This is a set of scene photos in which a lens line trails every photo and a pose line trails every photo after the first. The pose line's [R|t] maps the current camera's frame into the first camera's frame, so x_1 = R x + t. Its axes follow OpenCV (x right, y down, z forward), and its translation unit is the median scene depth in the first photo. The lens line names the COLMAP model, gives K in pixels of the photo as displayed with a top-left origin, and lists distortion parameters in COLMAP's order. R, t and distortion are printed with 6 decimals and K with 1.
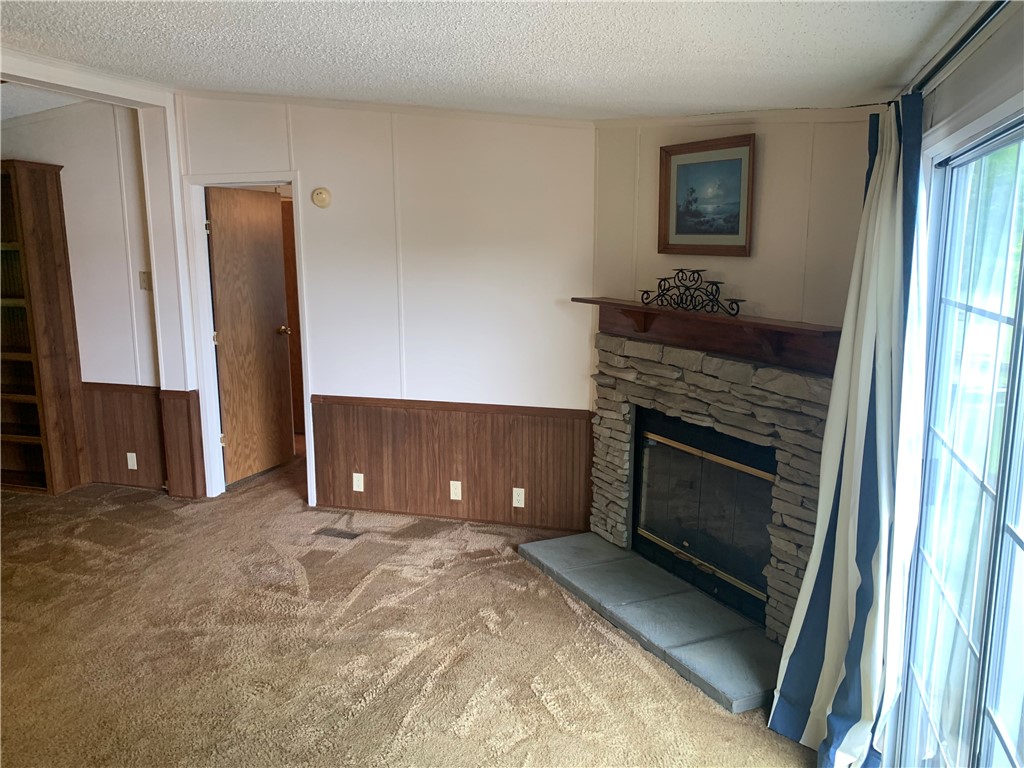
lens RADIAL K [[769.0, 0, 516.7], [0, 769.0, 379.5], [0, 0, 1]] dist [0.007668, -0.009788]
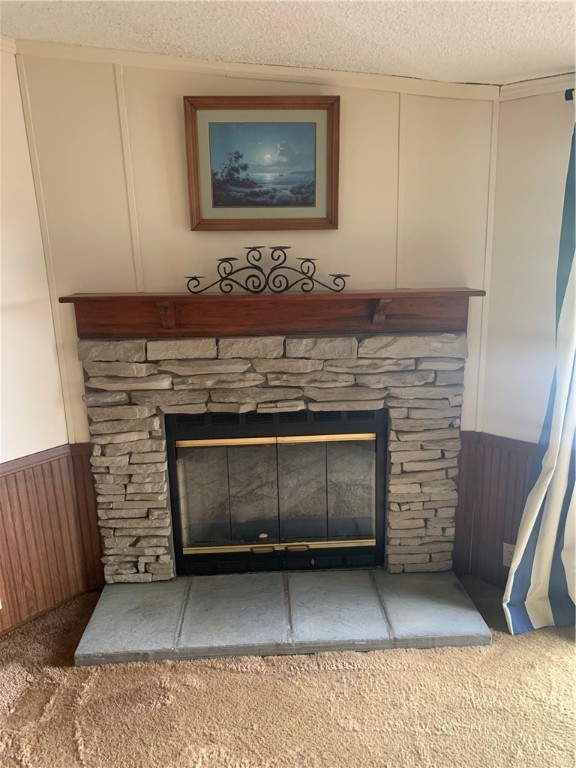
lens RADIAL K [[576.7, 0, 288.0], [0, 576.7, 384.0], [0, 0, 1]] dist [0.007668, -0.009788]
pose [[0.422262, -0.240149, 0.874084, -0.372171], [0.177974, 0.967464, 0.179827, -0.100812], [-0.888831, 0.079630, 0.451263, 0.662651]]
